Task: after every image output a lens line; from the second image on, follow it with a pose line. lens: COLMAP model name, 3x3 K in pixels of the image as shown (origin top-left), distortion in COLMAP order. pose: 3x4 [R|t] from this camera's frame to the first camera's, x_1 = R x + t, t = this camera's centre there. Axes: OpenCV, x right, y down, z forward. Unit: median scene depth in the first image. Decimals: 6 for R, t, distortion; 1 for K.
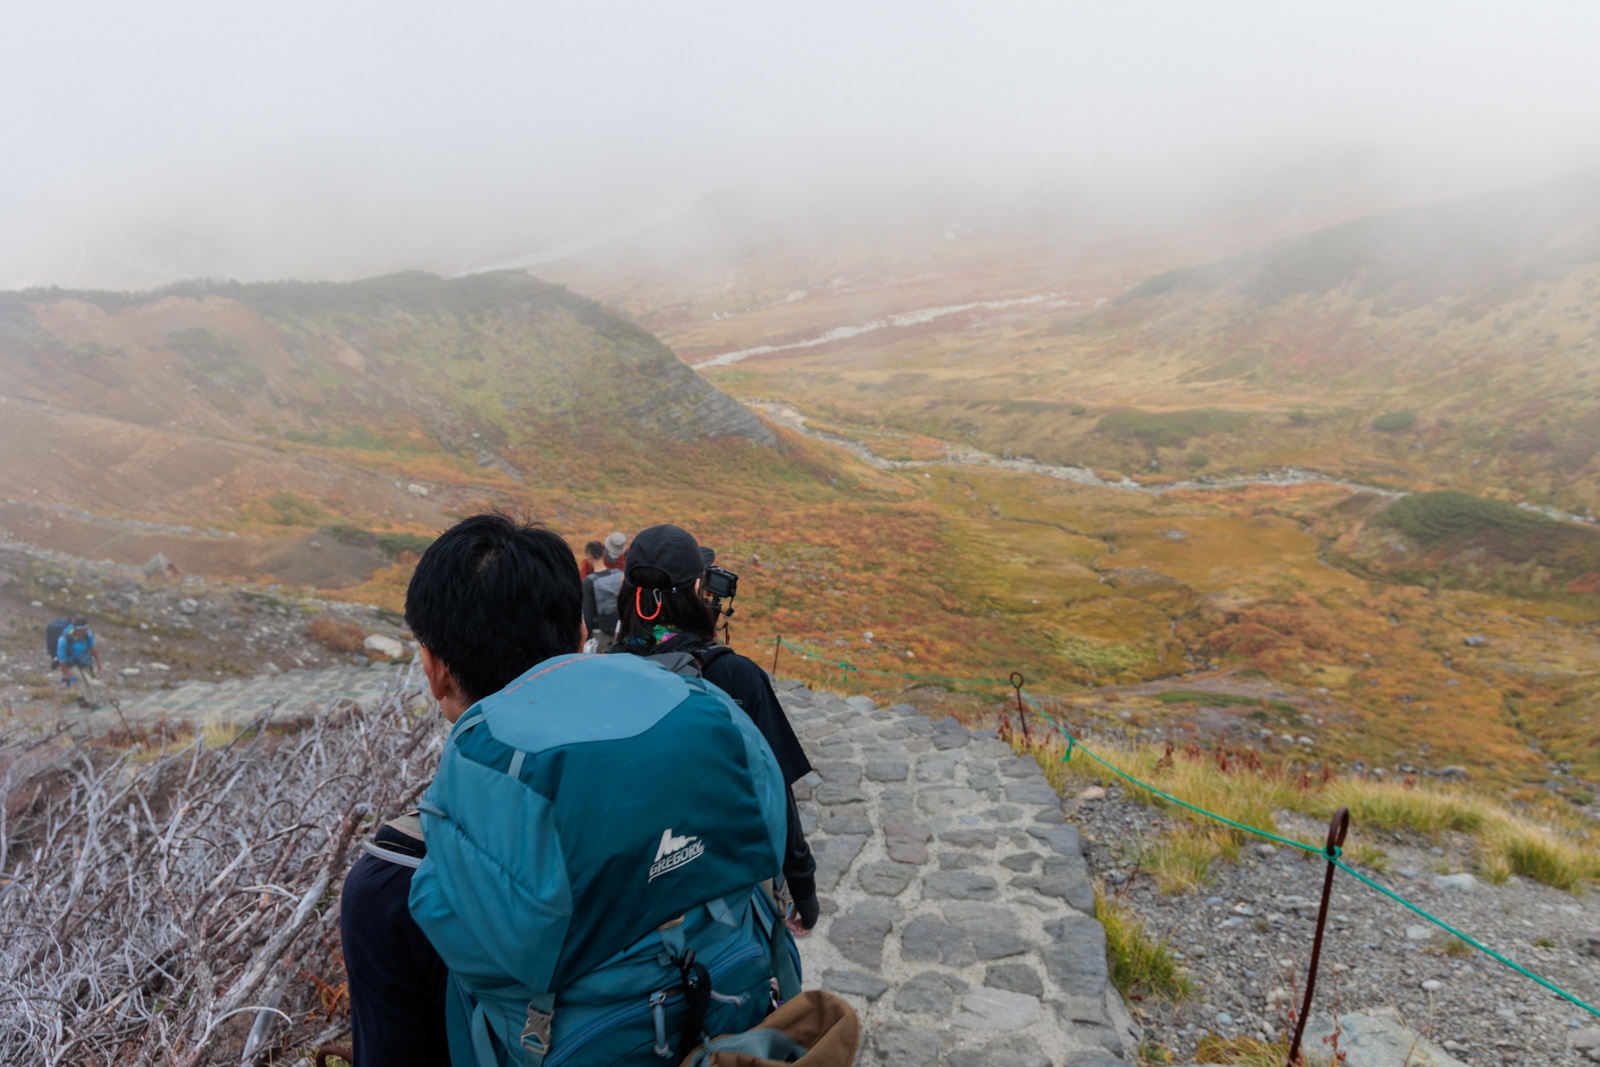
lens RADIAL K [[1205.0, 0, 802.4], [0, 1205.0, 535.8], [0, 0, 1]] dist [0.006028, 0.002745]
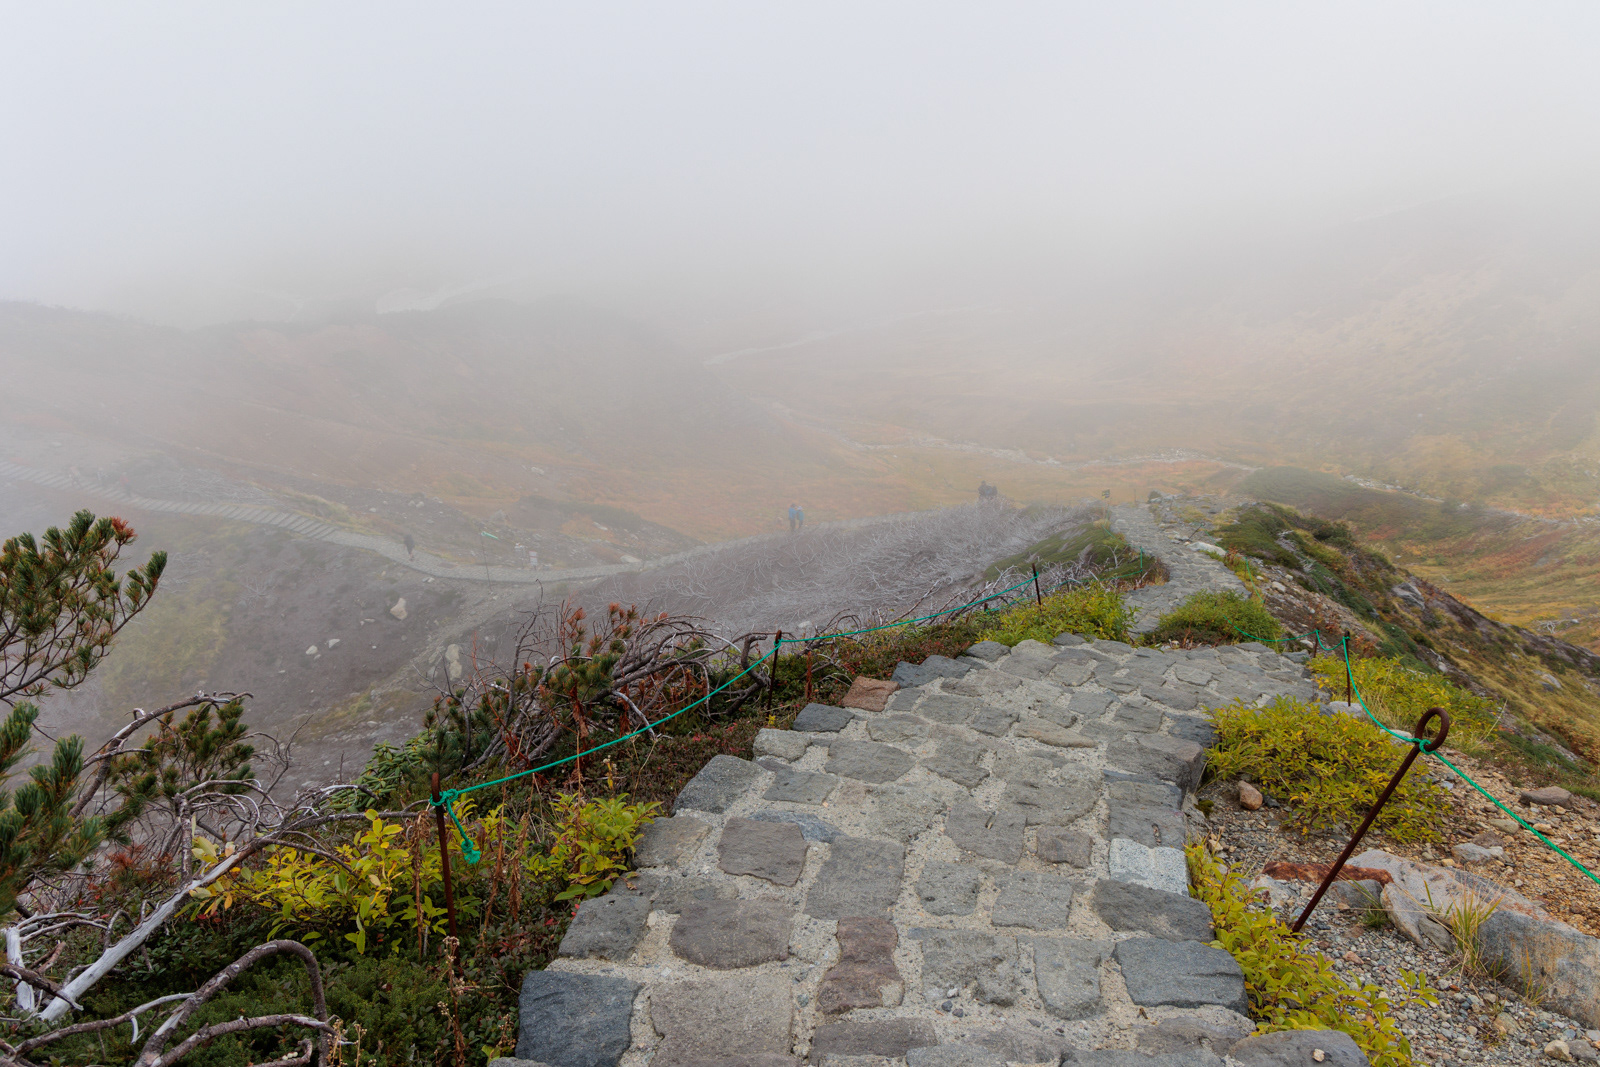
lens RADIAL K [[1105.6, 0, 797.8], [0, 1105.6, 528.6], [0, 0, 1]] dist [-0.006021, -0.001313]
pose [[0.999689, -0.006891, 0.023984, -0.027315], [0.006437, 0.999800, 0.018926, 0.003731], [-0.024110, -0.018766, 0.999533, -0.167016]]
